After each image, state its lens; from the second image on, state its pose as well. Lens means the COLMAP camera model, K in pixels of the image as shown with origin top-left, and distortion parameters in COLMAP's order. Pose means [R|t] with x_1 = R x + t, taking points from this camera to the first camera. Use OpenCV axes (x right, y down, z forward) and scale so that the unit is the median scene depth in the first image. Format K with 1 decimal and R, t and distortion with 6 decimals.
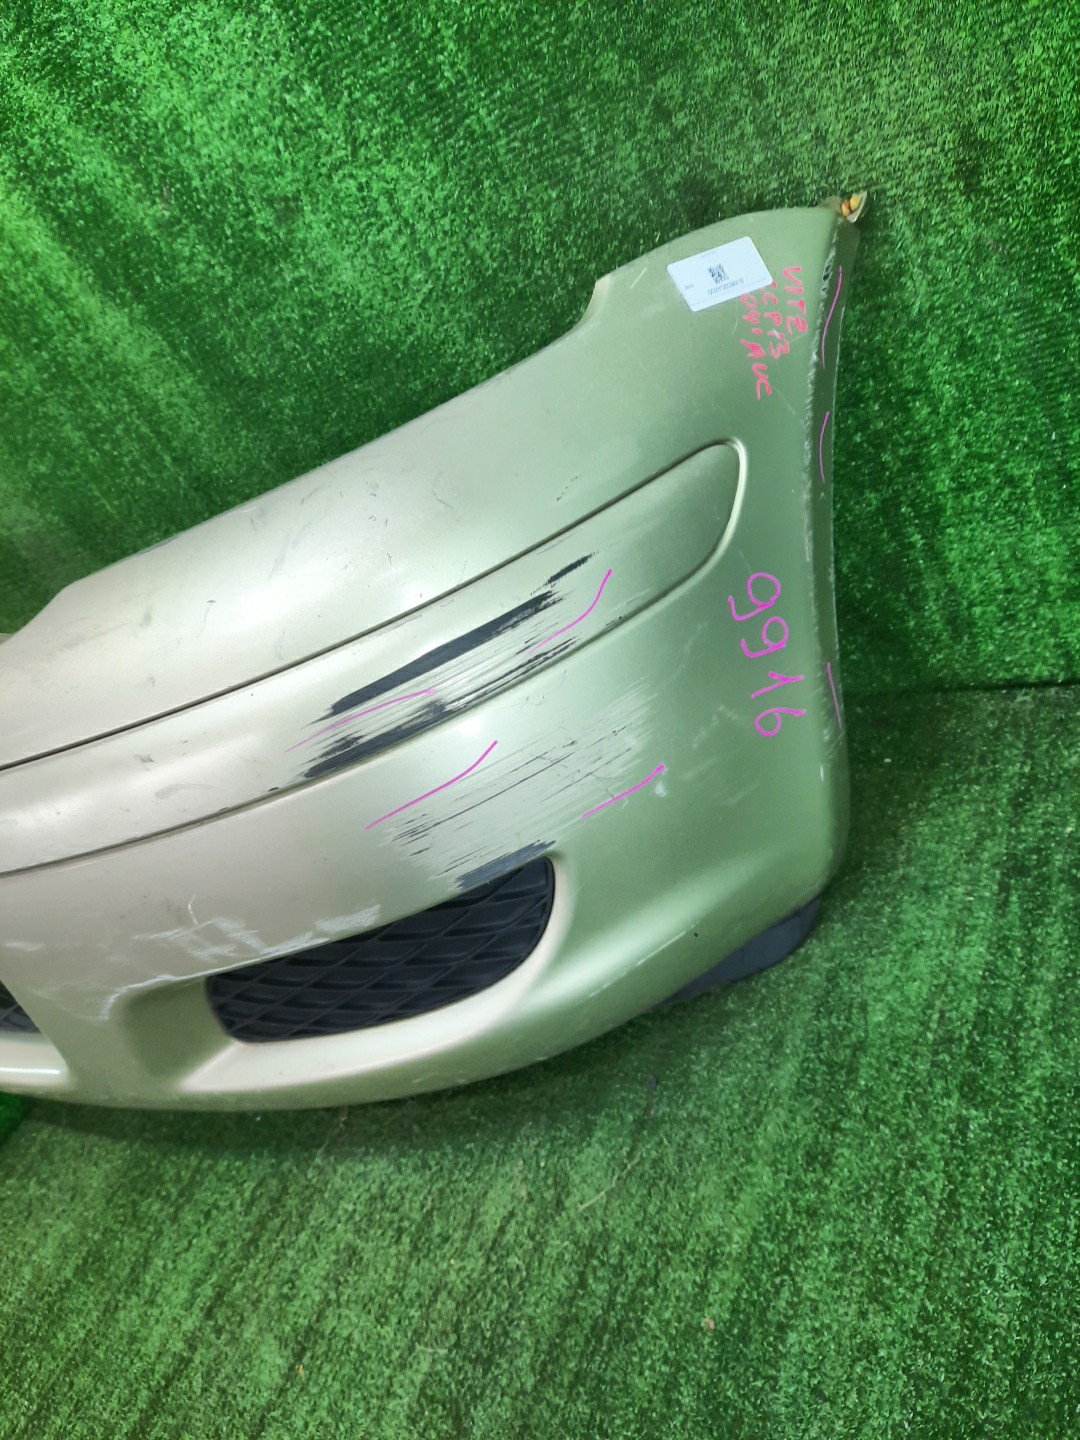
lens RADIAL K [[1018.5, 0, 541.9], [0, 1018.5, 736.4], [0, 0, 1]] dist [0.016646, -0.000178]
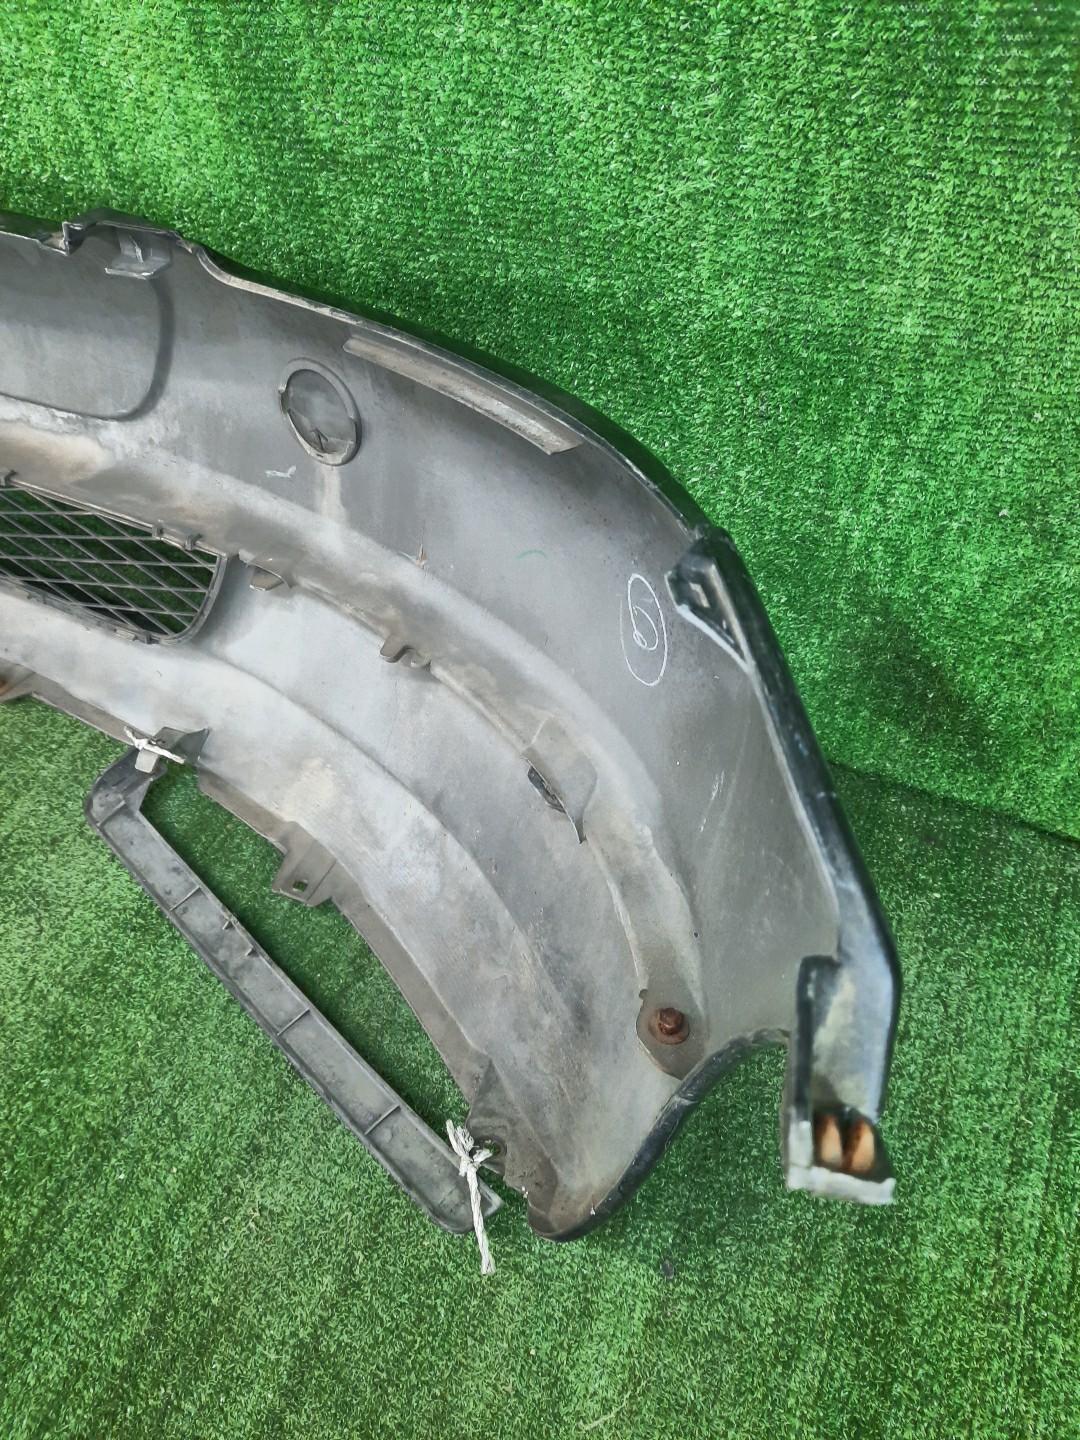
lens RADIAL K [[1043.1, 0, 543.5], [0, 1043.1, 751.6], [0, 0, 1]] dist [-0.046820, 0.075274]
pose [[0.921739, 0.204142, 0.329733, -0.418106], [-0.288240, 0.929447, 0.230316, -0.277239], [-0.259452, -0.307334, 0.915549, 0.394363]]
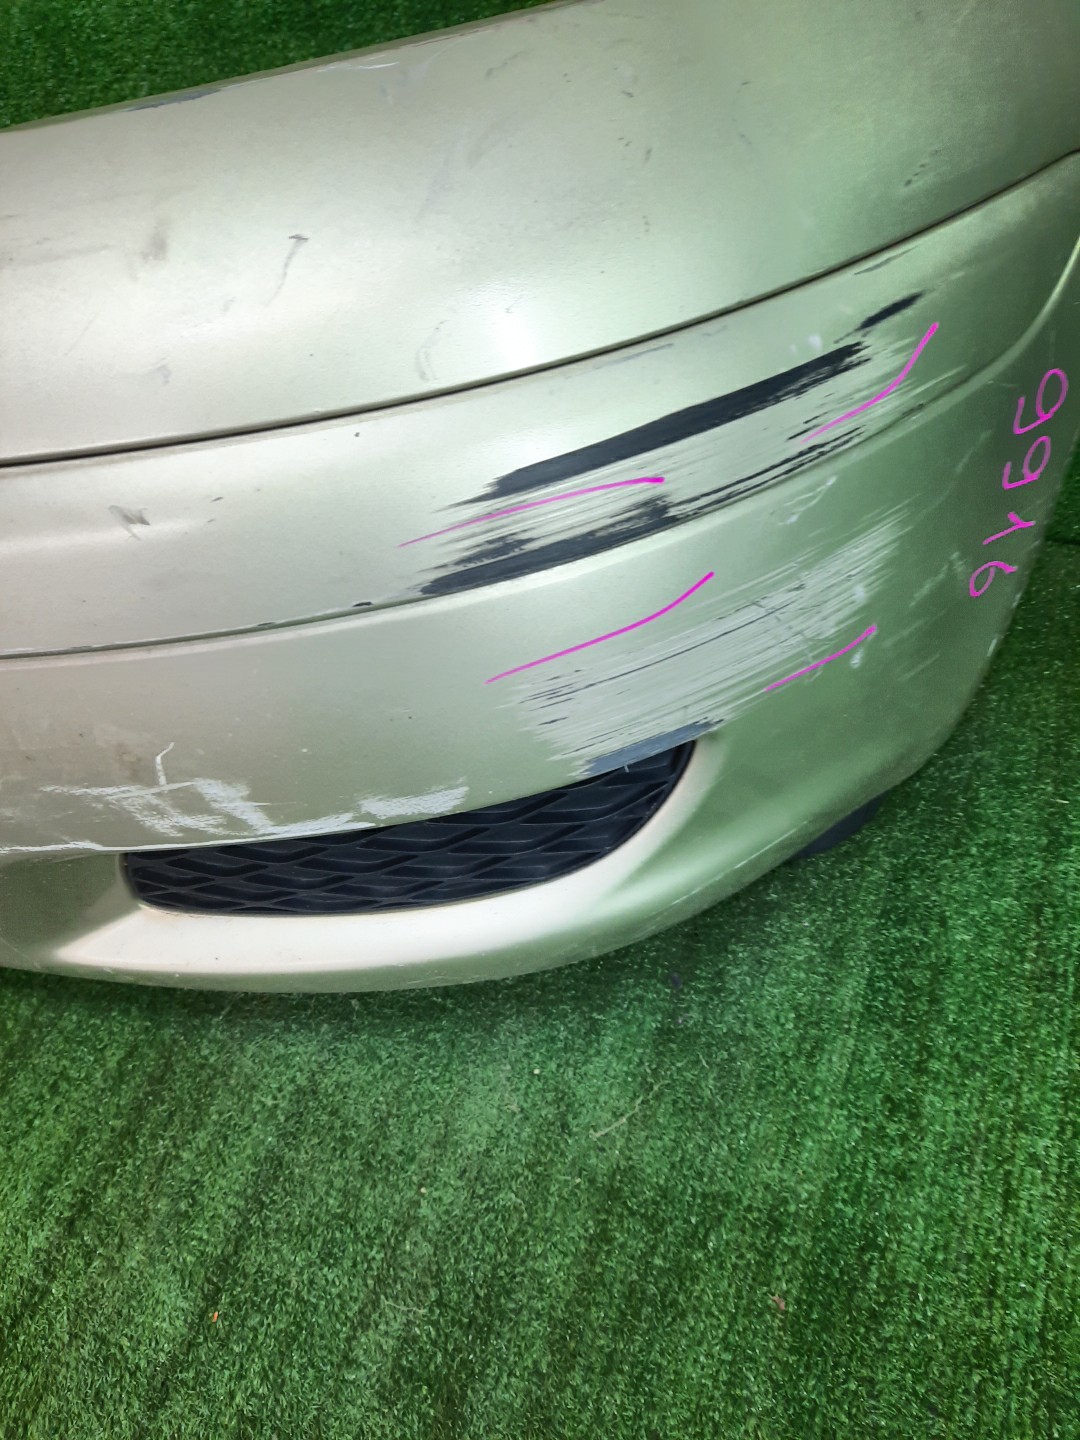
lens RADIAL K [[1028.8, 0, 540.0], [0, 1028.8, 720.0], [0, 0, 1]] dist [0.017323, -0.003189]
pose [[0.963436, 0.107329, 0.245503, -0.248510], [-0.160881, 0.964435, 0.209718, -0.019920], [-0.214263, -0.241547, 0.946439, 0.330358]]
